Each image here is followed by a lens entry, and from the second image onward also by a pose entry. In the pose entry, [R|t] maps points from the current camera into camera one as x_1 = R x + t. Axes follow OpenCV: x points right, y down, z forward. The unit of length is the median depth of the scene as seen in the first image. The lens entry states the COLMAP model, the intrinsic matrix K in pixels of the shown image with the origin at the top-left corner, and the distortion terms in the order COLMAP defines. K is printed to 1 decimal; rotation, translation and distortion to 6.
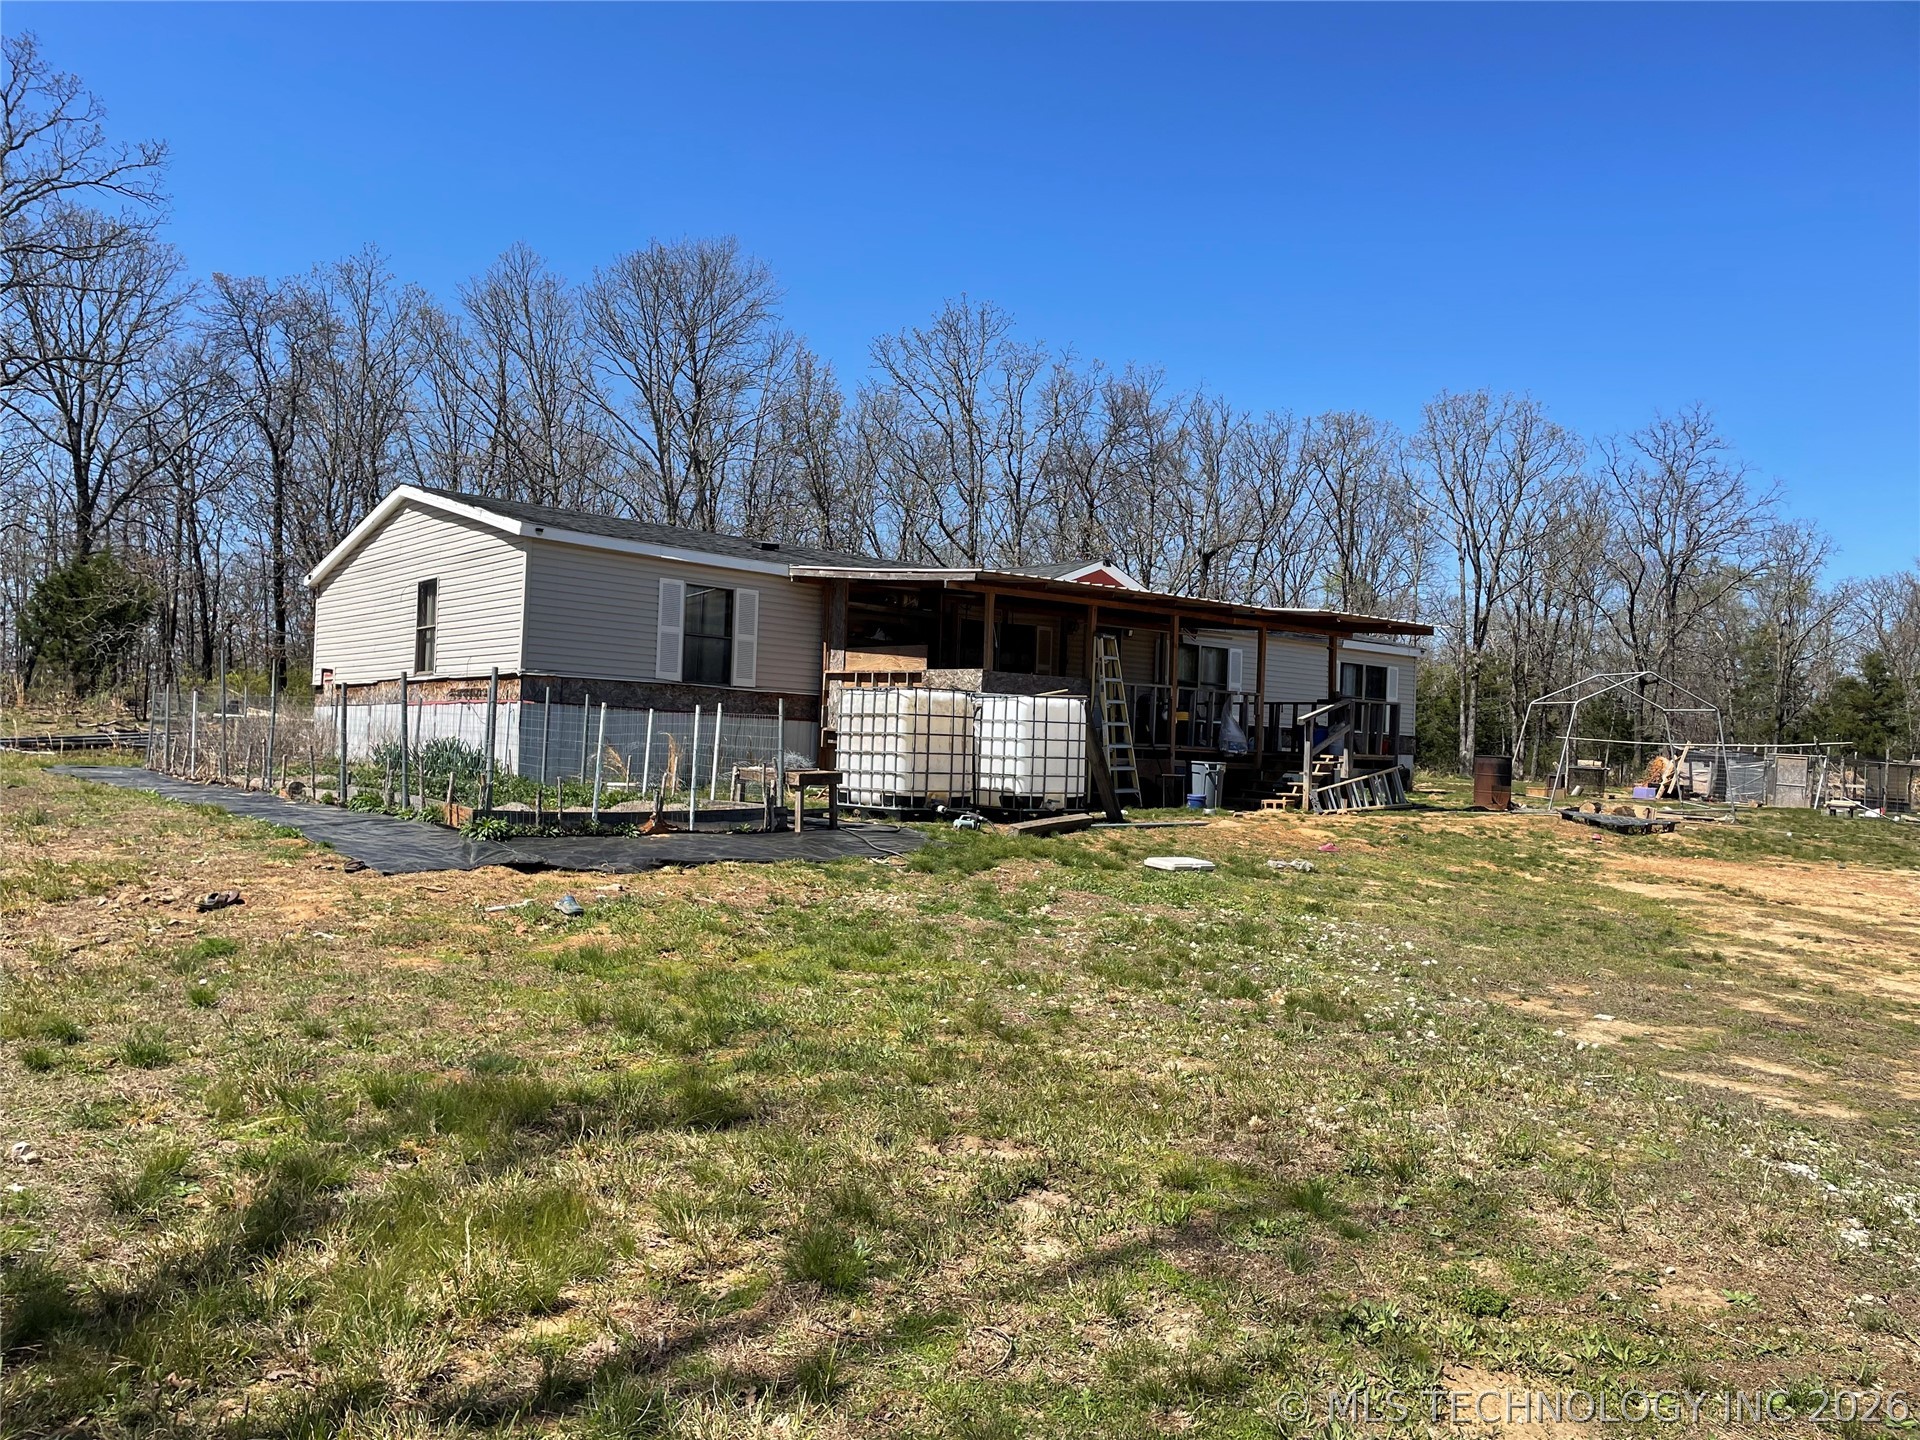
lens RADIAL K [[1447.3, 0, 960.1], [0, 1447.3, 719.3], [0, 0, 1]] dist [0.038616, -0.026884]
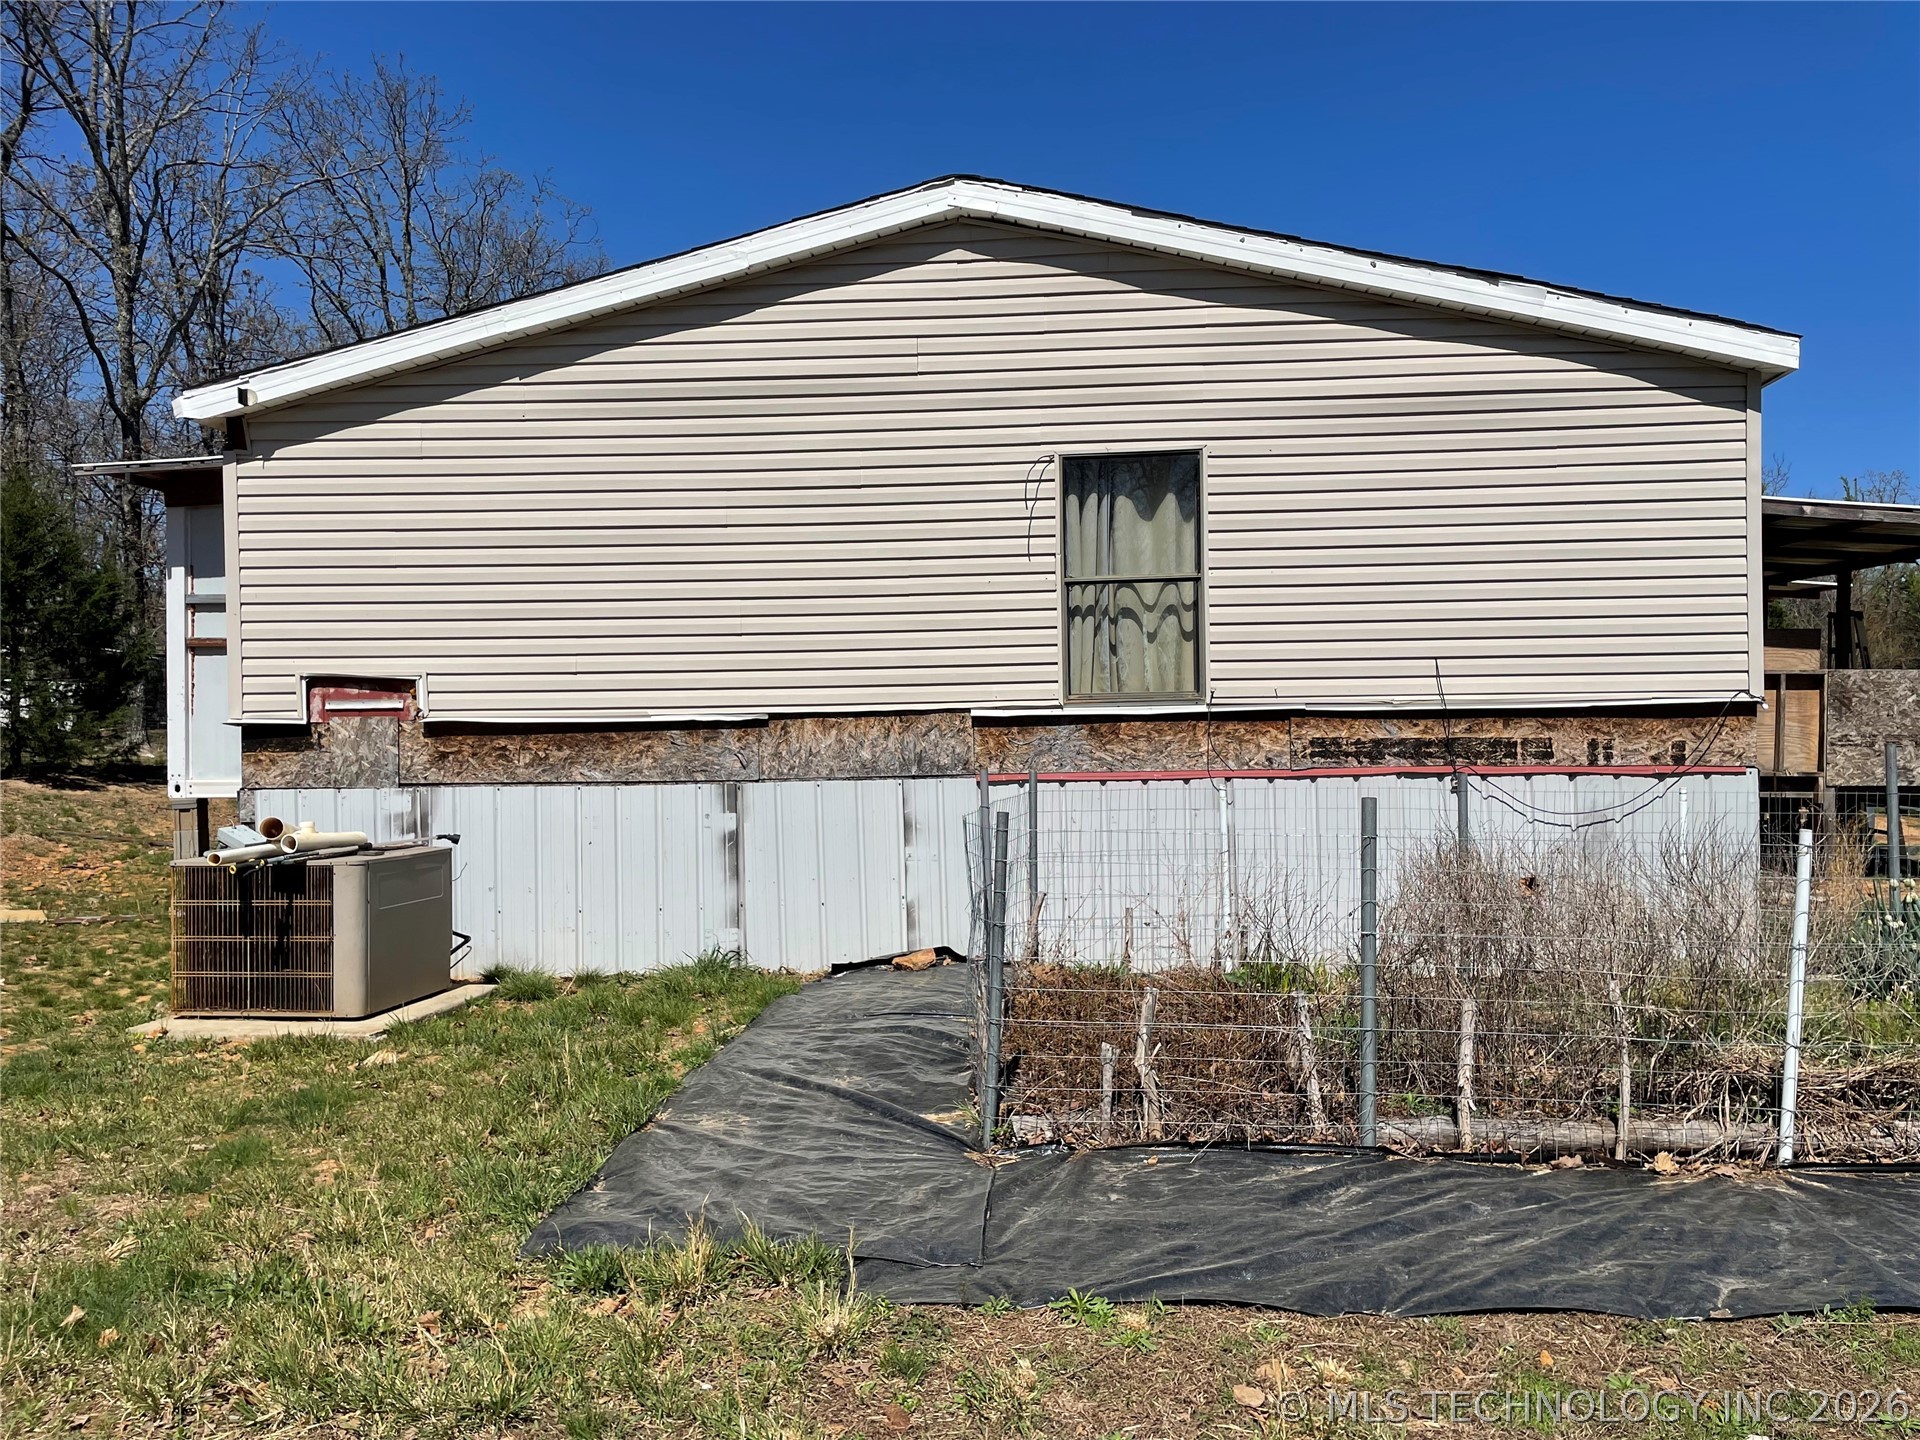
lens RADIAL K [[1447.3, 0, 960.1], [0, 1447.3, 720.0], [0, 0, 1]] dist [0.038616, -0.026884]
pose [[0.680671, -0.044800, 0.731218, -0.700899], [0.018615, 0.998864, 0.043870, -0.044870], [-0.732353, -0.016249, 0.680732, 0.803113]]
